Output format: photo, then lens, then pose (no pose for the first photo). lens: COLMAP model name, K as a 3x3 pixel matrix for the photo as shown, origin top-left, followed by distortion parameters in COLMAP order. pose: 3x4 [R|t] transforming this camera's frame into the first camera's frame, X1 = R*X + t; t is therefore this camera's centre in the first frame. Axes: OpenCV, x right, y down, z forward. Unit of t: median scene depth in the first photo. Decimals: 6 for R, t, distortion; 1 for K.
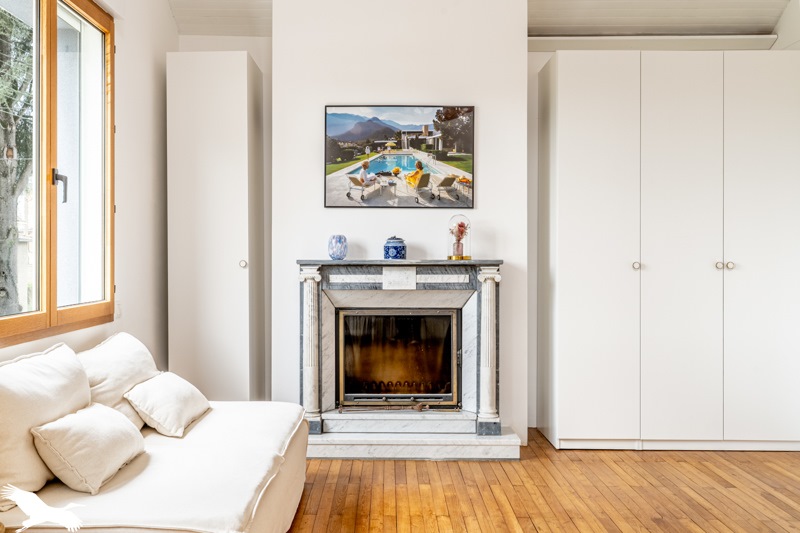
lens RADIAL K [[800.4, 0, 399.8], [0, 800.4, 261.7], [0, 0, 1]] dist [0.001901, 0.000000]
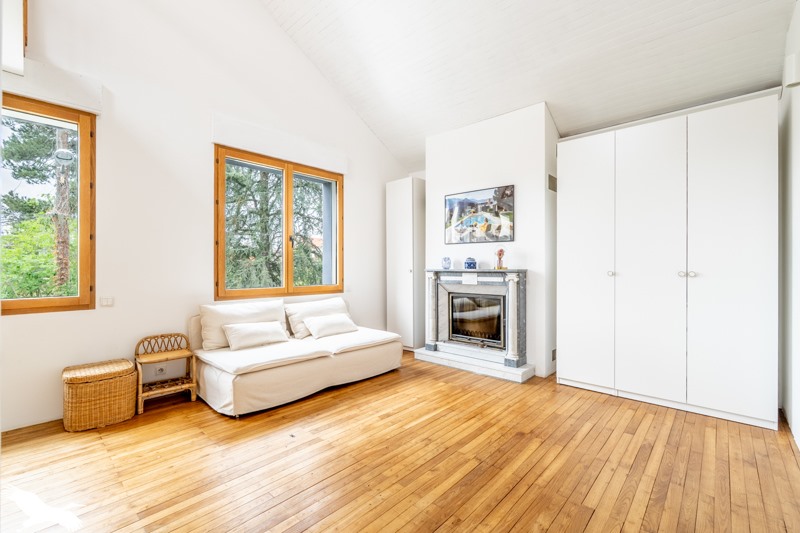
lens RADIAL K [[353.9, 0, 400.5], [0, 353.9, 271.8], [0, 0, 1]] dist [0.000114, 0.000020]
pose [[0.740140, 0.007154, -0.672415, 0.451403], [-0.005545, 0.999974, 0.004535, 0.000999], [0.672430, 0.000372, 0.740160, 0.237639]]
